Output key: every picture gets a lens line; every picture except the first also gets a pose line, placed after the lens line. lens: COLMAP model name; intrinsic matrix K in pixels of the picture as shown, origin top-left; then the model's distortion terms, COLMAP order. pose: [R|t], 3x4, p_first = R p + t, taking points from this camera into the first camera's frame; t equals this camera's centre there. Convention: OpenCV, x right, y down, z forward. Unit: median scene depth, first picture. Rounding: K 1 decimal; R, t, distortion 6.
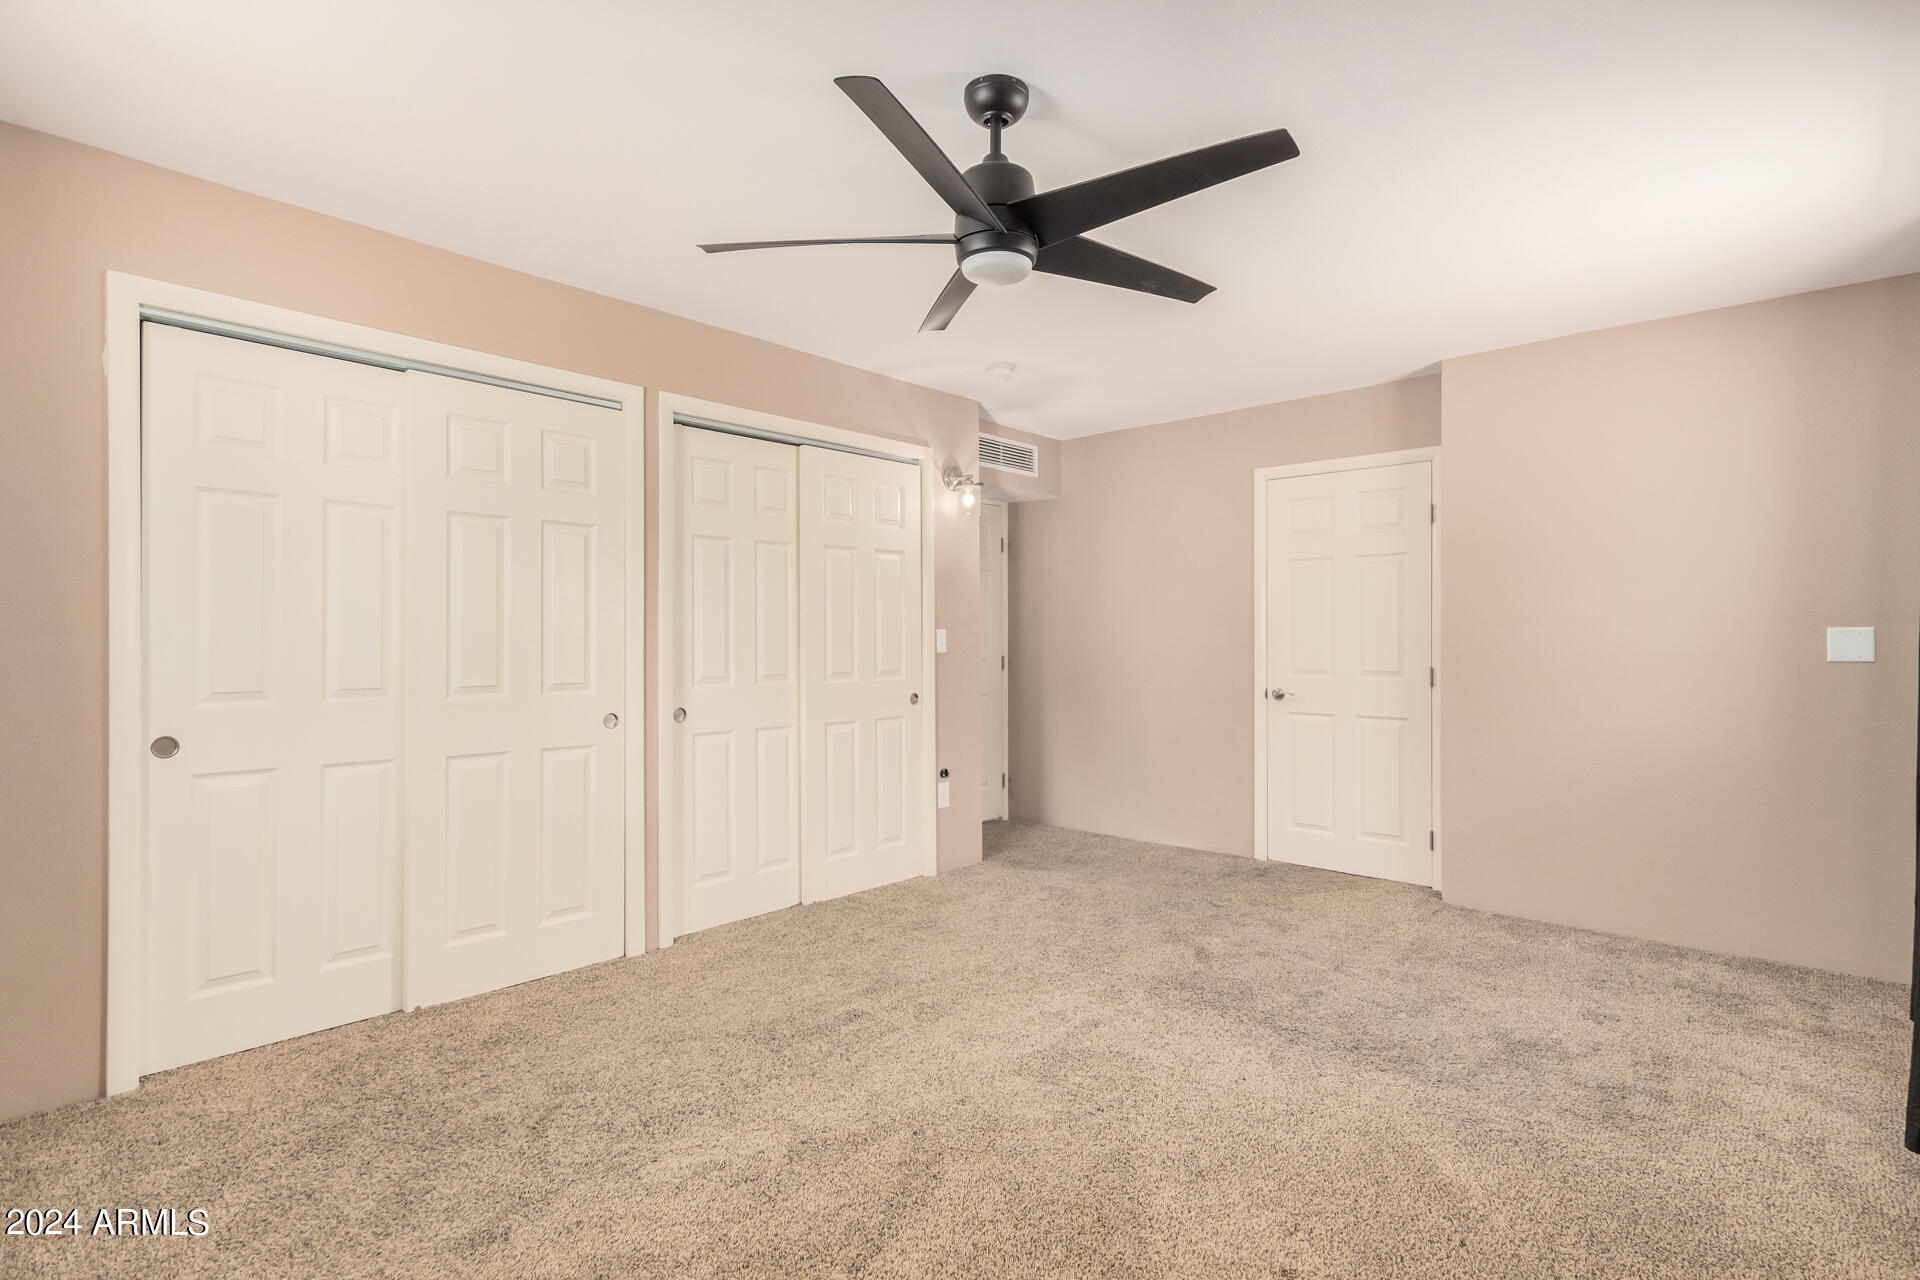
lens RADIAL K [[914.7, 0, 960.0], [0, 914.7, 640.0], [0, 0, 1]] dist [-0.003208, -0.000592]
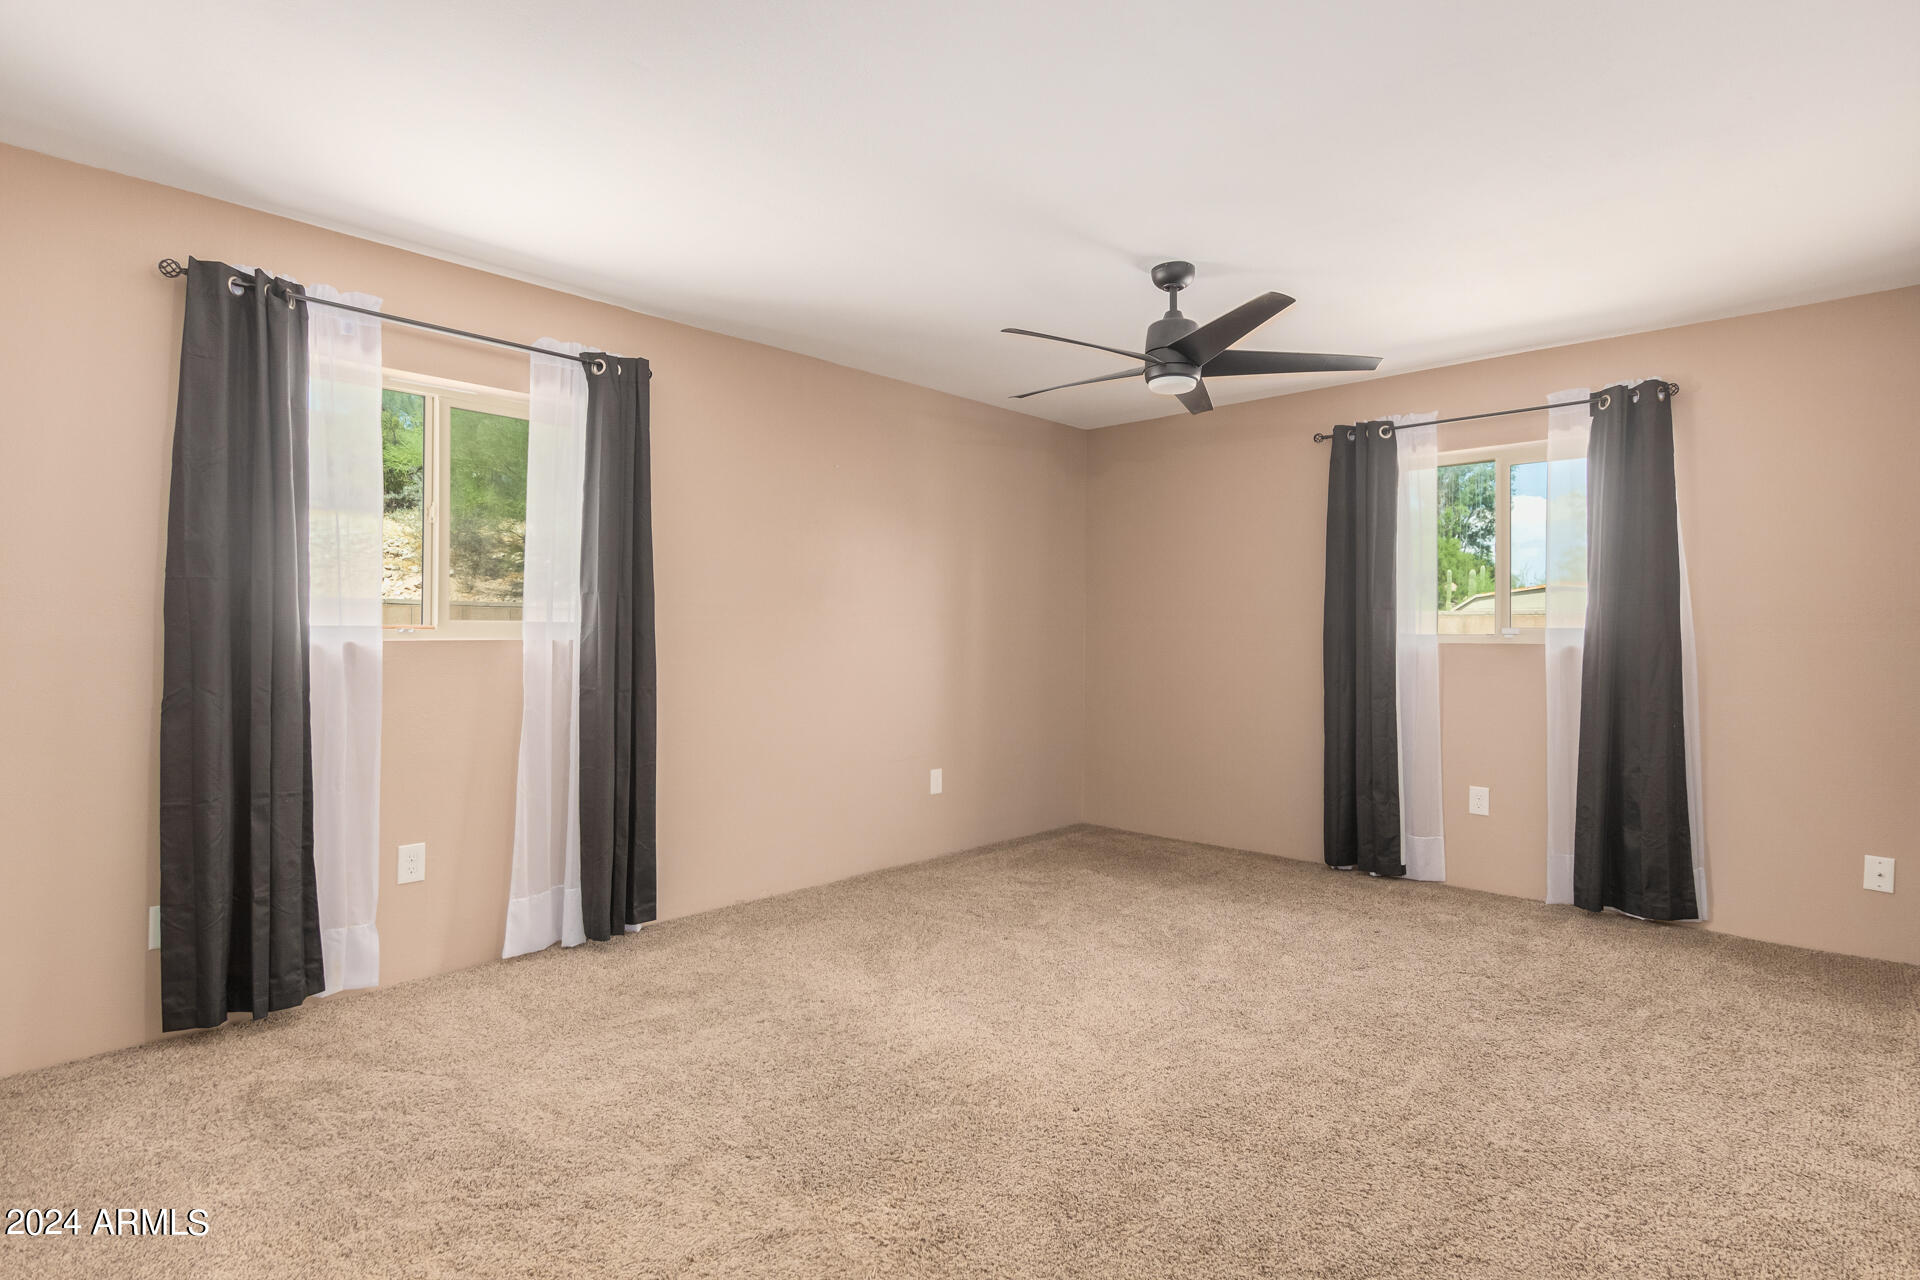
lens RADIAL K [[985.7, 0, 960.0], [0, 985.7, 640.0], [0, 0, 1]] dist [-0.000933, -0.000156]
pose [[-0.999883, -0.014021, 0.006069, 0.224162], [-0.014003, 0.999897, 0.002988, -0.000152], [-0.006111, 0.002903, -0.999977, 1.554115]]
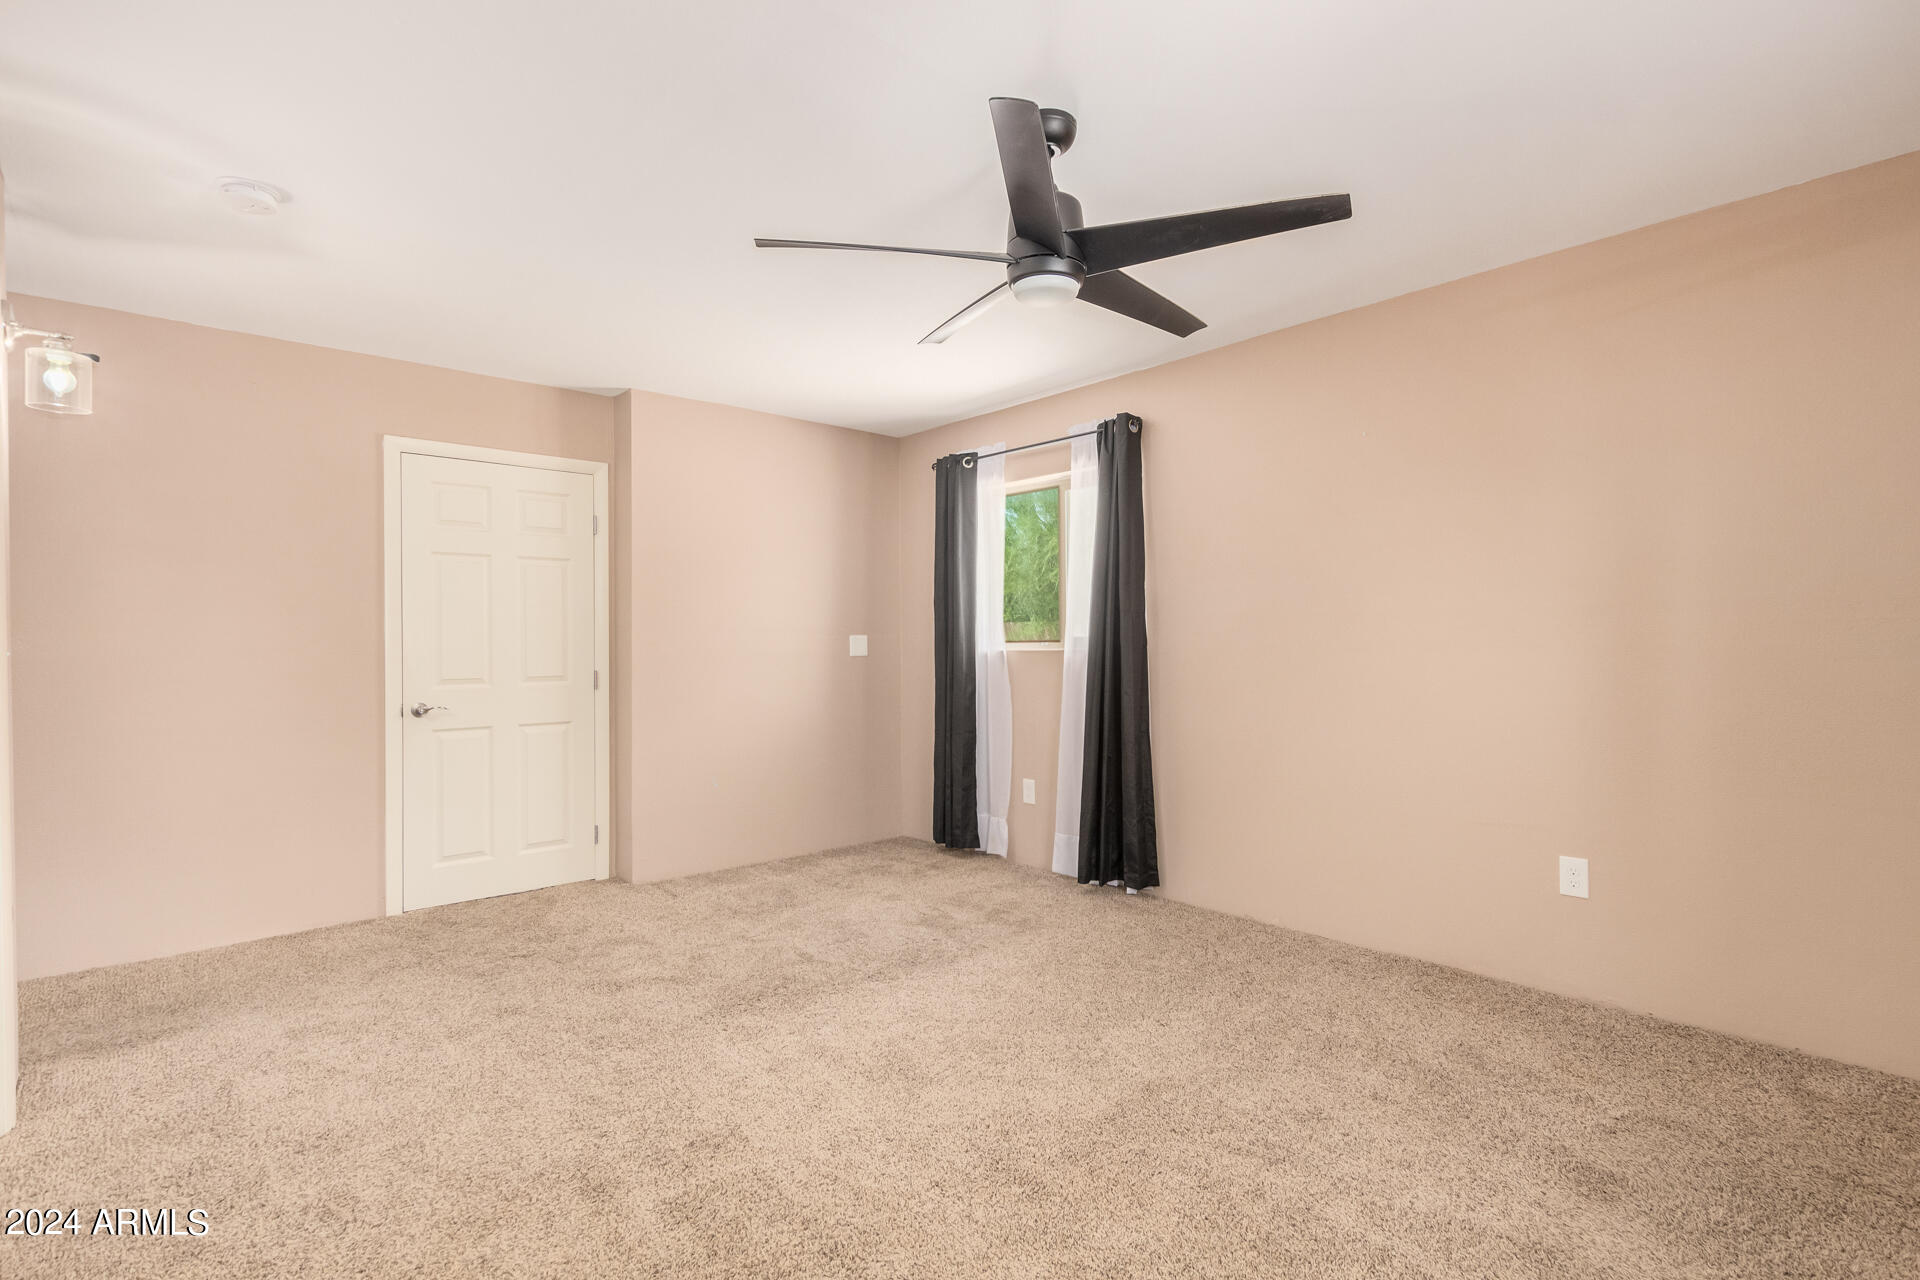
lens RADIAL K [[914.7, 0, 960.0], [0, 914.7, 640.0], [0, 0, 1]] dist [-0.003208, -0.000592]
pose [[0.107545, 0.001317, 0.994199, -0.610925], [0.005172, 0.999985, -0.001884, -0.001381], [-0.994187, 0.005345, 0.107536, 0.582441]]
